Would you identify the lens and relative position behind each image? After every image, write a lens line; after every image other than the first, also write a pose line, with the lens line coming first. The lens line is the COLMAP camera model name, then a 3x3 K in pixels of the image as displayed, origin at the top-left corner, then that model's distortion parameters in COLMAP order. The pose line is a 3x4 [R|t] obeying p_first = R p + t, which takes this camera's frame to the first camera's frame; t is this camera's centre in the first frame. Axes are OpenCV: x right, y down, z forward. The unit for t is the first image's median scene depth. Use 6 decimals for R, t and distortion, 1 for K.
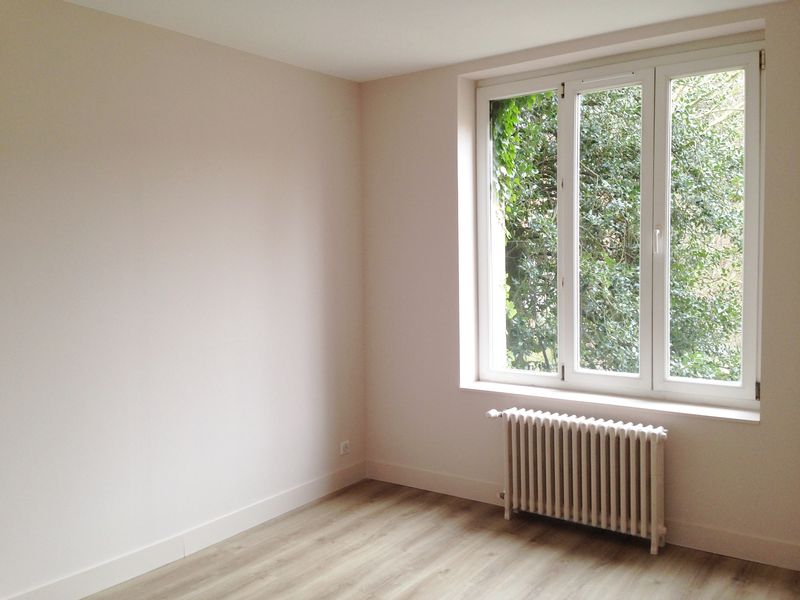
lens RADIAL K [[731.0, 0, 400.0], [0, 731.0, 300.0], [0, 0, 1]] dist [0.102466, -0.183880]
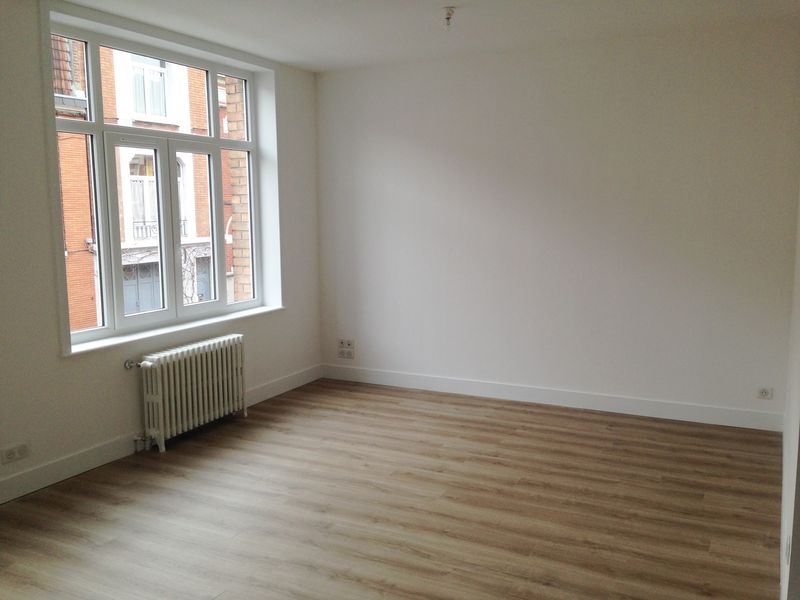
lens RADIAL K [[731.0, 0, 400.0], [0, 731.0, 300.0], [0, 0, 1]] dist [0.102466, -0.183880]
pose [[-0.133450, -0.084817, 0.987419, -1.098821], [0.086893, 0.991493, 0.096911, -0.003523], [-0.987239, 0.098733, -0.124945, 0.855855]]
